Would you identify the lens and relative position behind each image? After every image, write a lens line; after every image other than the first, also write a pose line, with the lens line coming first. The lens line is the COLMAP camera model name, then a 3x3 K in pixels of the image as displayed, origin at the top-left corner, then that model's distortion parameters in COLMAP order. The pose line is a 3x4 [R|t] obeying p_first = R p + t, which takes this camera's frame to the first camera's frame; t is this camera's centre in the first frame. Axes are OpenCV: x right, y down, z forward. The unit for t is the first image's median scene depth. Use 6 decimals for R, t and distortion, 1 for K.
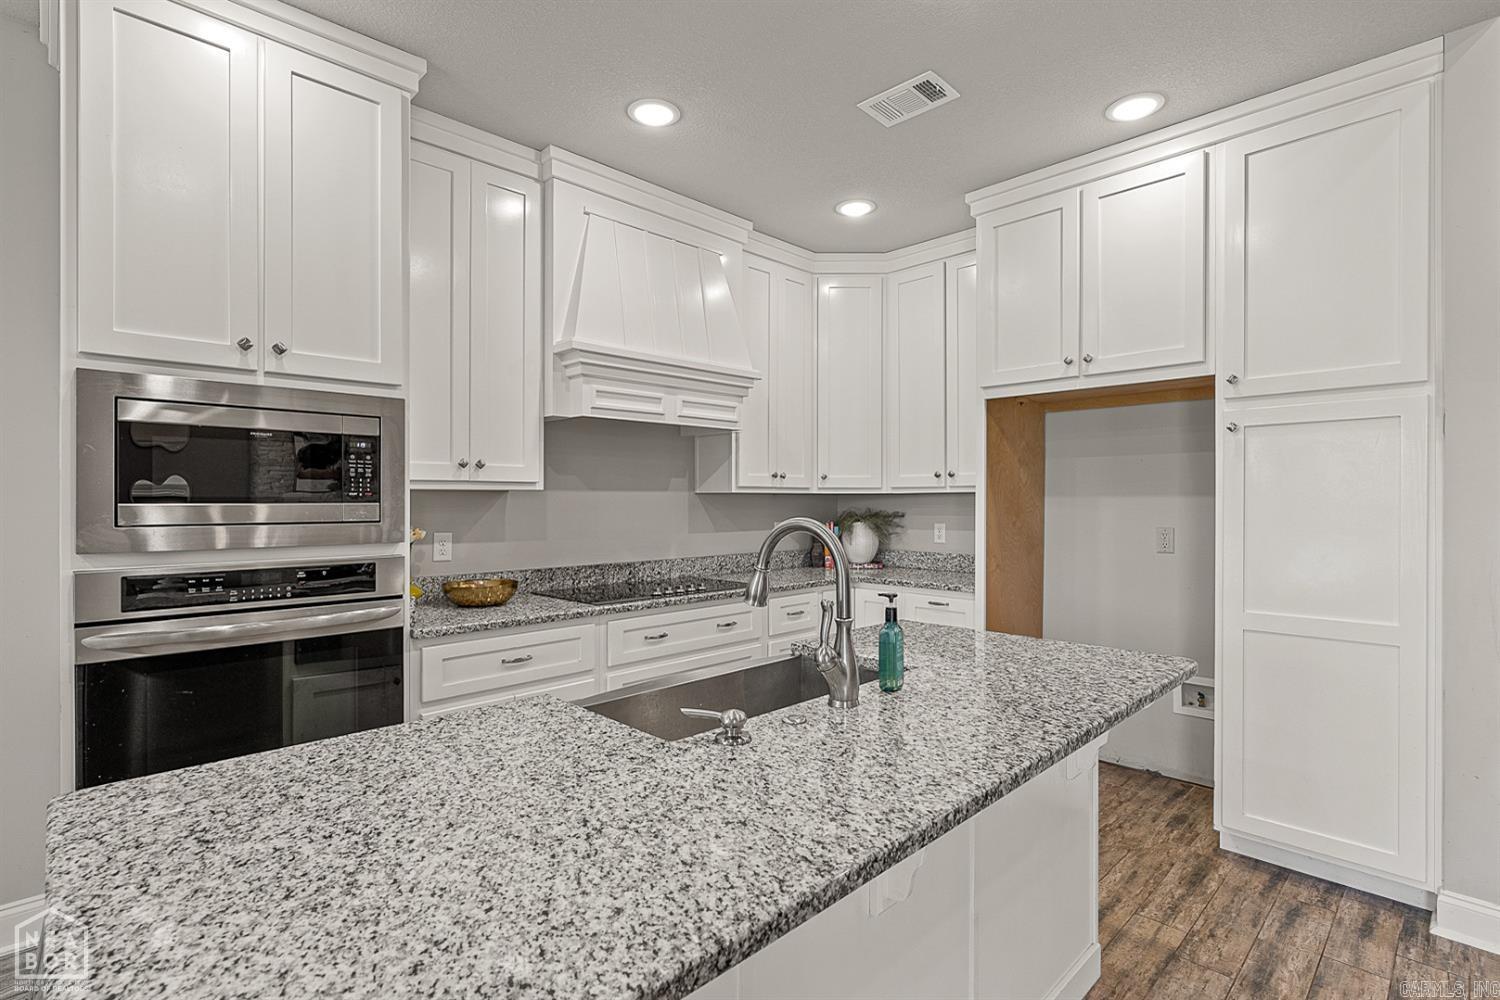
lens RADIAL K [[725.3, 0, 757.9], [0, 725.3, 498.2], [0, 0, 1]] dist [-0.009430, 0.002431]
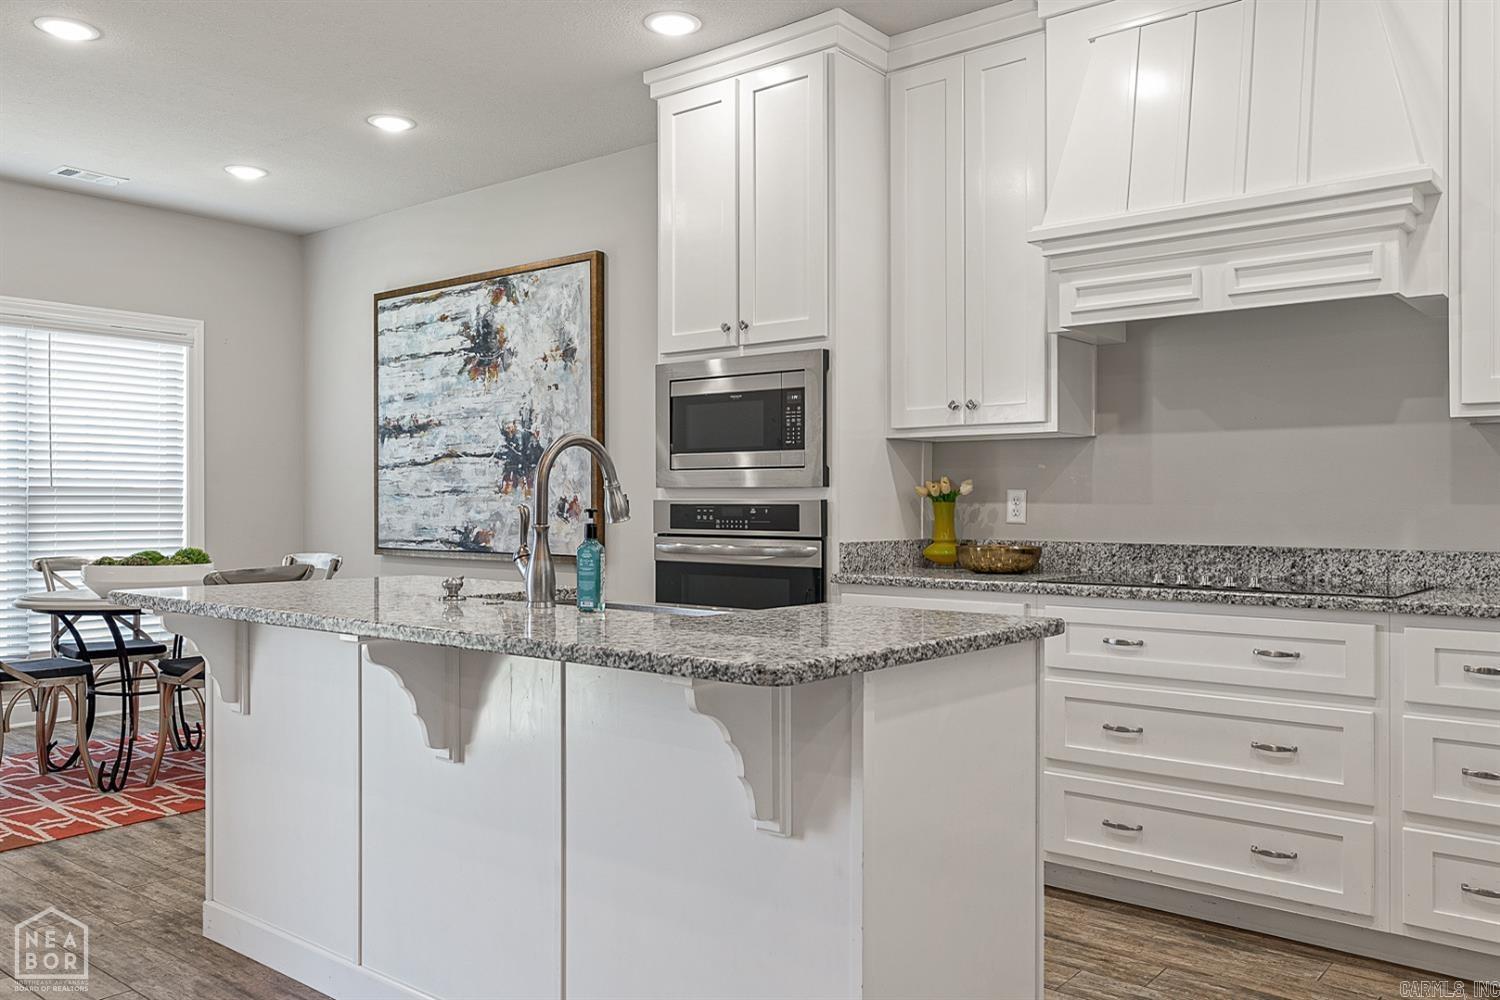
lens RADIAL K [[1191.6, 0, 749.0], [0, 1191.6, 508.5], [0, 0, 1]] dist [-0.004025, 0.011726]
pose [[0.091486, 0.000469, -0.995806, 1.001007], [-0.003760, 0.999993, 0.000125, 0.077143], [0.995799, 0.003732, 0.091487, 0.618021]]
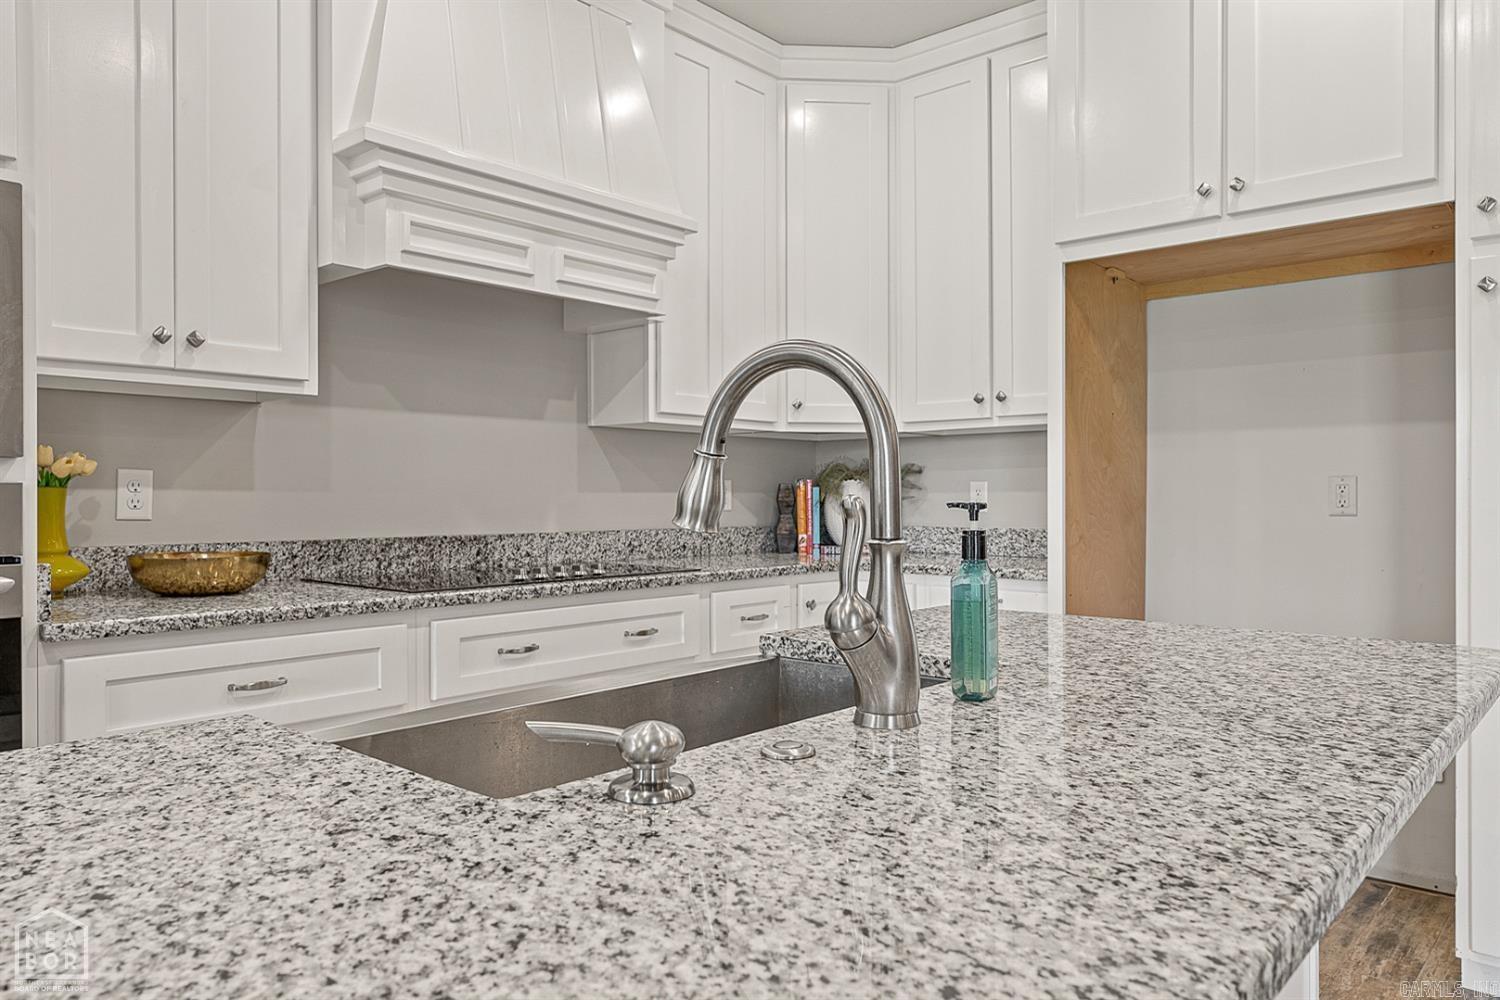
lens RADIAL K [[1025.7, 0, 747.0], [0, 1025.7, 499.5], [0, 0, 1]] dist [0.000624, -0.001510]
pose [[0.998278, -0.003094, 0.058587, -0.006110], [0.002903, 0.999990, 0.003337, 0.075776], [-0.058597, -0.003161, 0.998277, 0.188716]]
